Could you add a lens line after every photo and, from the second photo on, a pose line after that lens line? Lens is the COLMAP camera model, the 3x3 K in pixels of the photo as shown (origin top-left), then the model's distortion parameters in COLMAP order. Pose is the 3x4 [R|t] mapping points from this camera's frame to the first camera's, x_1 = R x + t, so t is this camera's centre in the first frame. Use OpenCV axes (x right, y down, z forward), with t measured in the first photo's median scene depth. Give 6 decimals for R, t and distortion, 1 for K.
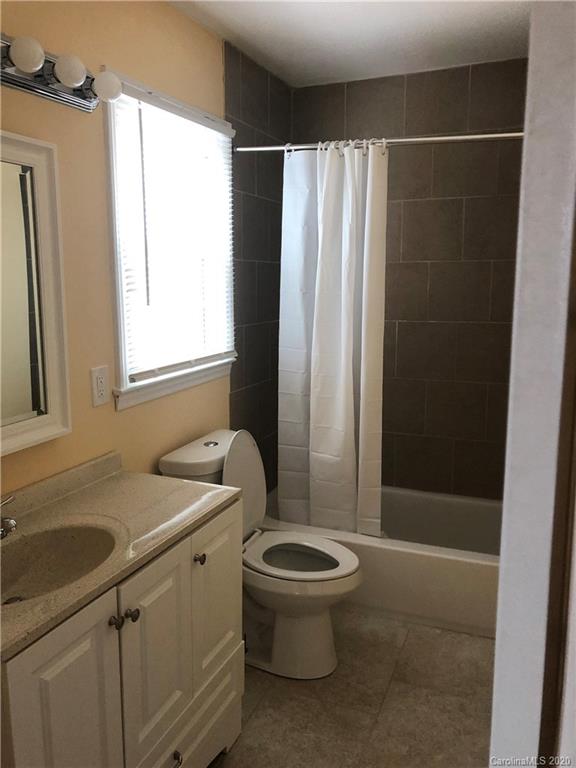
lens RADIAL K [[635.1, 0, 288.7], [0, 635.1, 383.6], [0, 0, 1]] dist [0.008137, -0.003532]
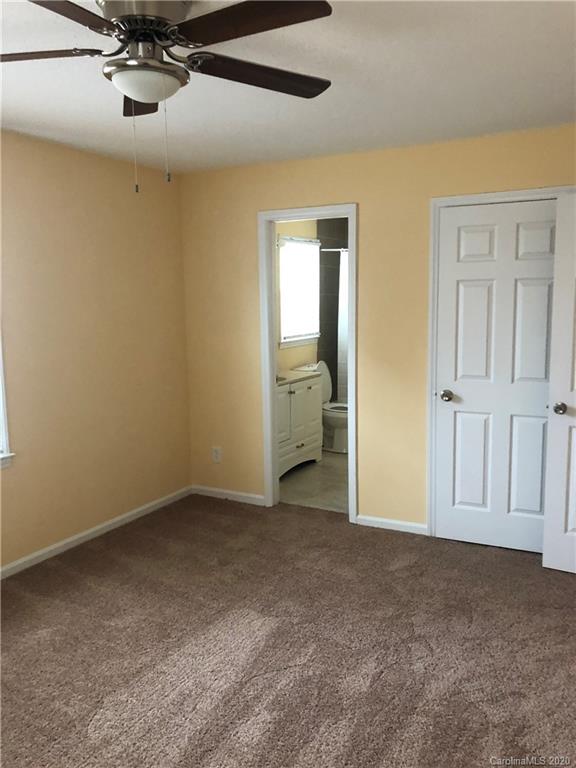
lens RADIAL K [[635.1, 0, 287.9], [0, 635.1, 383.7], [0, 0, 1]] dist [0.008137, -0.003532]
pose [[0.992130, 0.009492, -0.124854, 0.106132], [-0.012930, 0.999558, -0.026753, 0.225002], [0.124545, 0.028157, 0.991814, -1.510140]]
